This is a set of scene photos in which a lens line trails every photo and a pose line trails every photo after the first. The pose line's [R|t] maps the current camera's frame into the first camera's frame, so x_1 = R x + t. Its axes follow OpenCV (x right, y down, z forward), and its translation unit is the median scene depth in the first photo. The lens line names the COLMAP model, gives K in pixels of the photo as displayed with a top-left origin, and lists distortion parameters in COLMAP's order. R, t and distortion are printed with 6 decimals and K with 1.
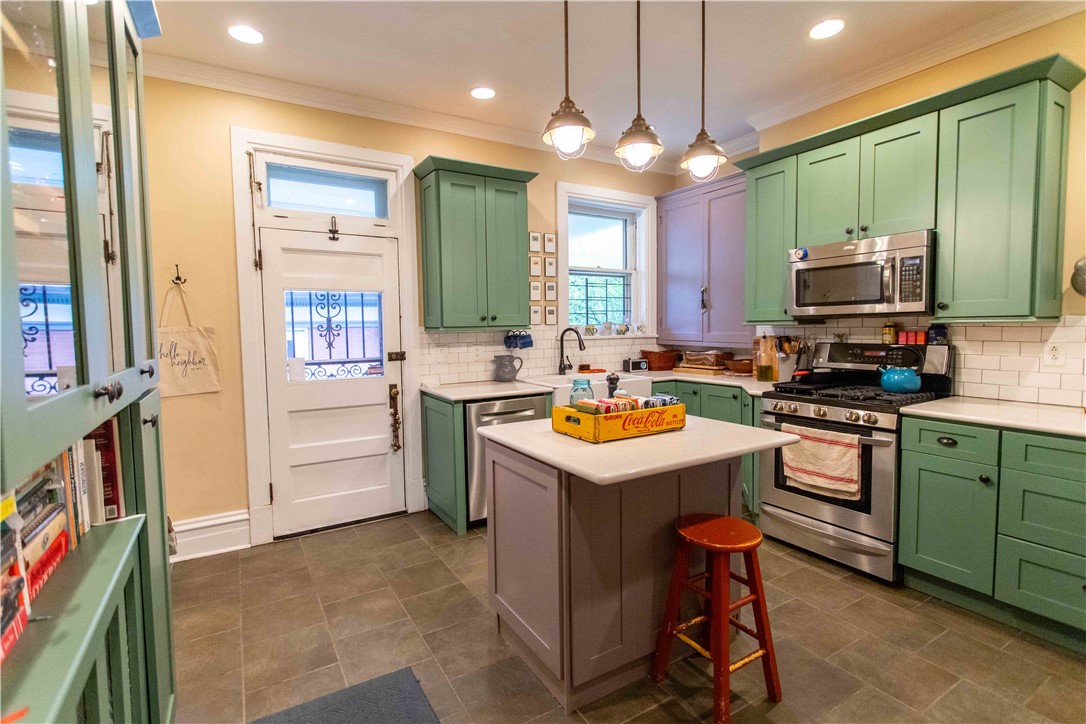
lens RADIAL K [[511.3, 0, 540.9], [0, 511.3, 356.2], [0, 0, 1]] dist [0.000649, 0.001418]
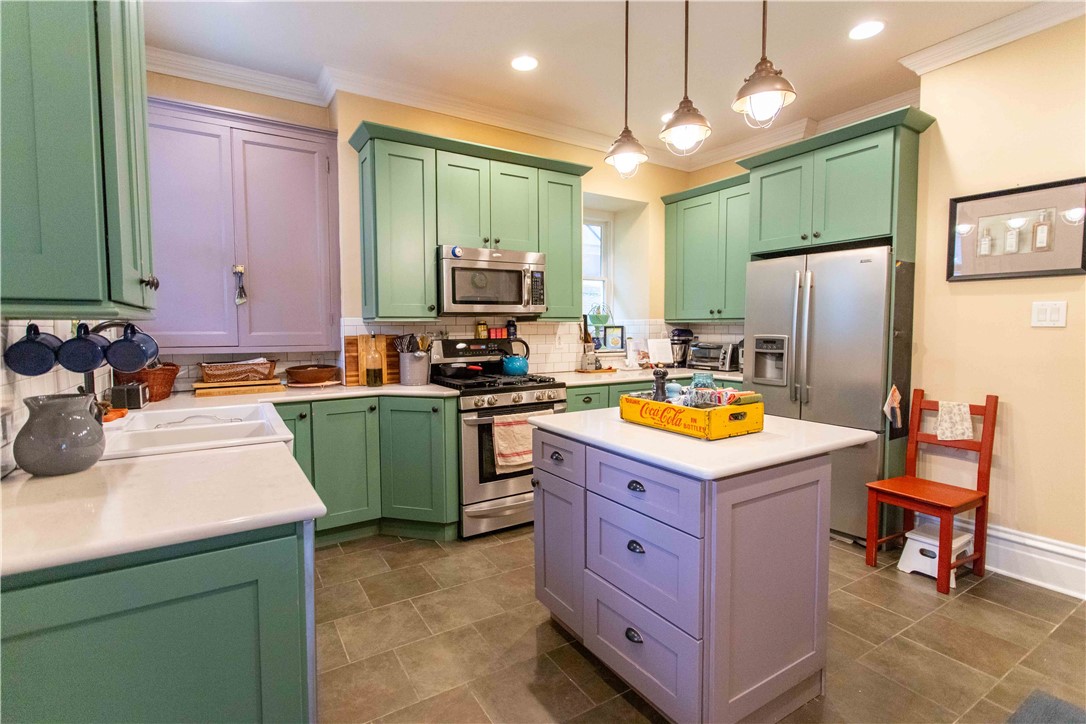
lens RADIAL K [[511.3, 0, 540.9], [0, 511.3, 356.2], [0, 0, 1]] dist [0.000649, 0.001418]
pose [[-0.016479, -0.042814, 0.998947, -0.562672], [0.066362, 0.996833, 0.043818, -0.028437], [-0.997660, 0.067014, -0.013585, 0.931414]]
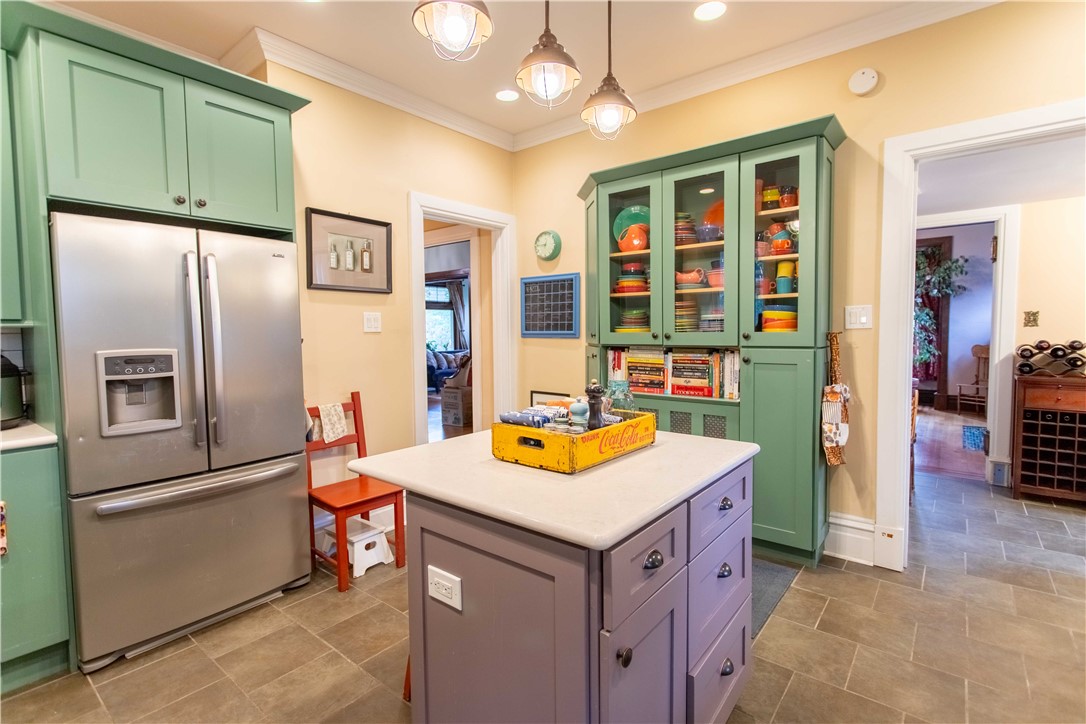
lens RADIAL K [[511.3, 0, 540.9], [0, 511.3, 356.2], [0, 0, 1]] dist [0.000649, 0.001418]
pose [[-0.940270, 0.043311, -0.337664, 0.332647], [0.002958, 0.992876, 0.119114, -0.063111], [0.340418, 0.111001, -0.933699, 1.229045]]
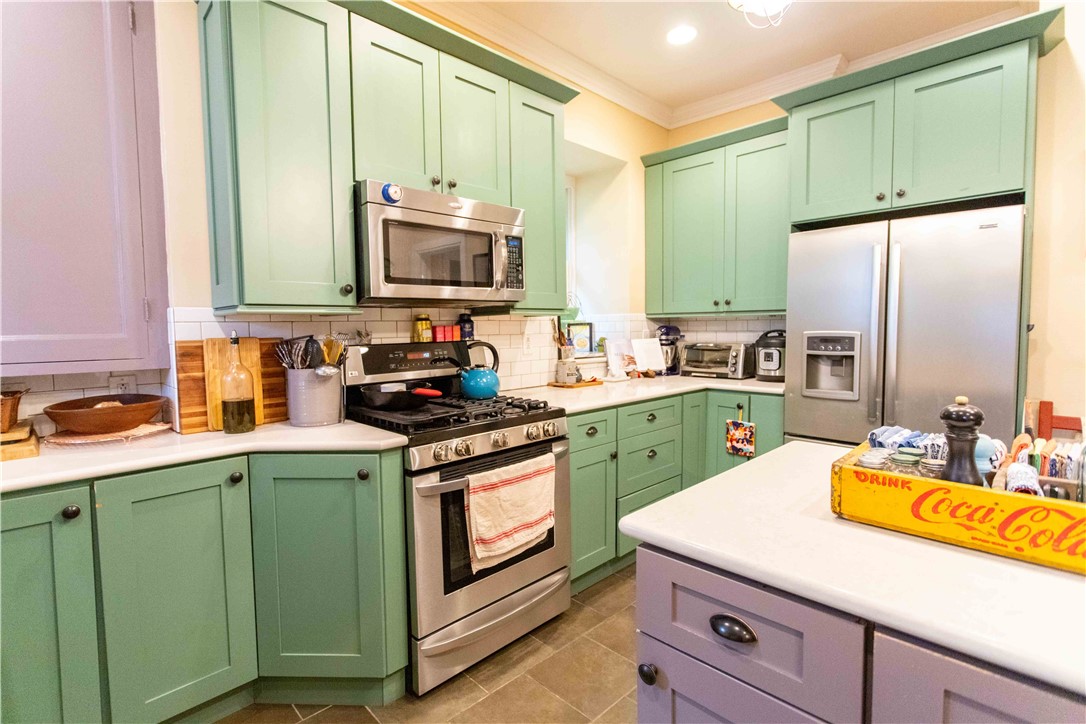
lens RADIAL K [[511.3, 0, 540.9], [0, 511.3, 356.2], [0, 0, 1]] dist [0.000649, 0.001418]
pose [[-0.231630, -0.038826, 0.972029, -0.120620], [0.076486, 0.995383, 0.057985, -0.036392], [-0.969792, 0.087778, -0.227591, 1.063900]]
